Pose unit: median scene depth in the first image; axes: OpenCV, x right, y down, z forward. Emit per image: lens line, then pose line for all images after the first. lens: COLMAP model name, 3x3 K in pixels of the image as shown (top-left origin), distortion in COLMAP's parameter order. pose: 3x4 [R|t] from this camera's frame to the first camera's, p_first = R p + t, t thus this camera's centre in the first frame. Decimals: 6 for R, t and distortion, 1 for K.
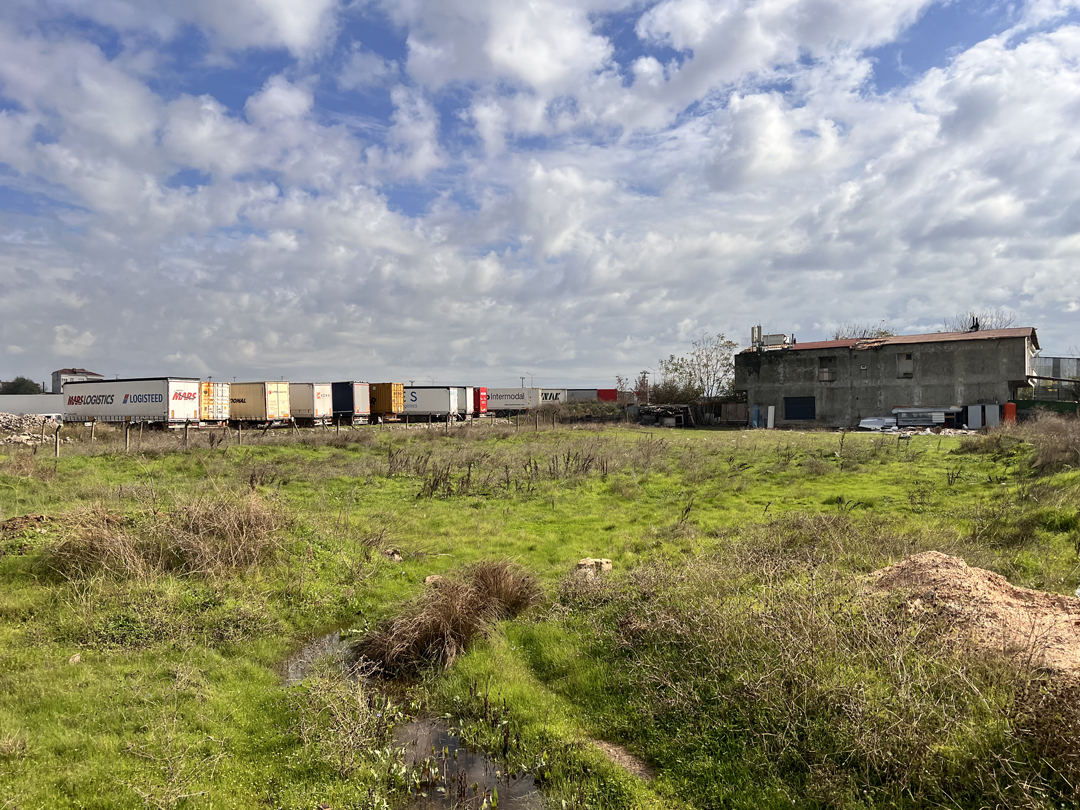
lens RADIAL K [[884.7, 0, 527.0], [0, 884.7, 400.9], [0, 0, 1]] dist [0.086215, -0.095942]
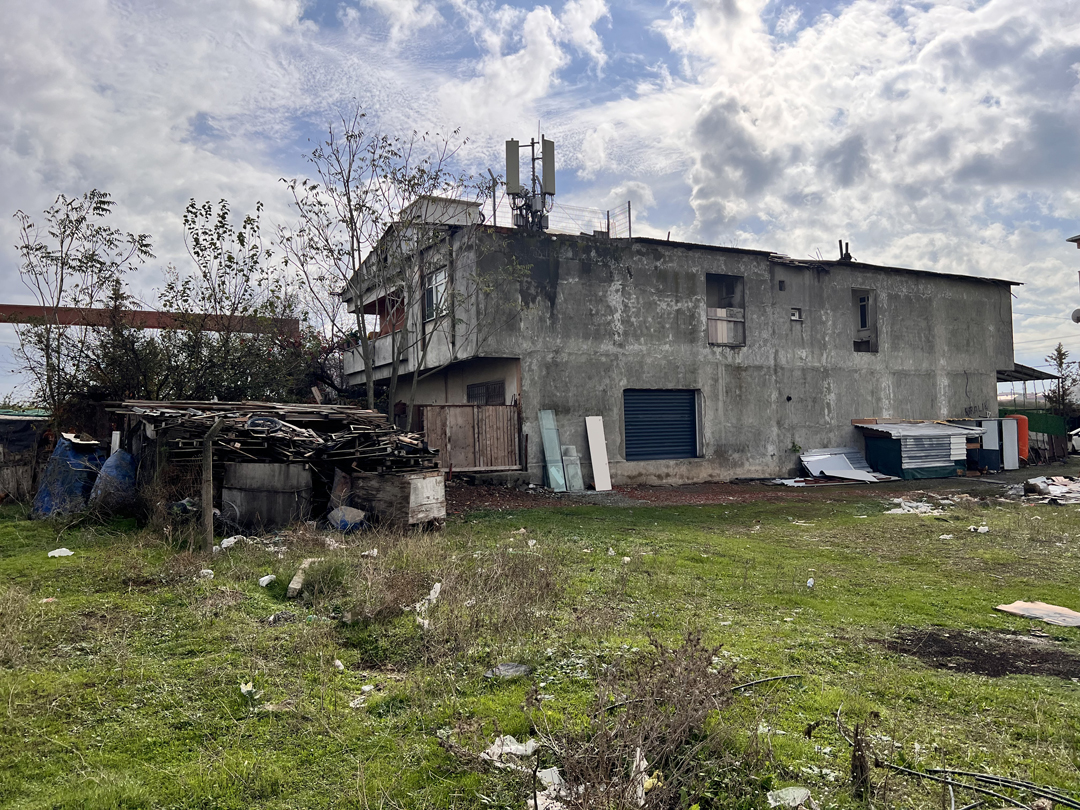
lens RADIAL K [[831.6, 0, 512.6], [0, 831.6, 385.3], [0, 0, 1]] dist [0.053612, -0.073988]
pose [[0.407585, 0.046579, 0.911979, 0.010304], [-0.011572, 0.998882, -0.045846, 0.008835], [-0.913094, 0.008133, 0.407668, 0.953409]]
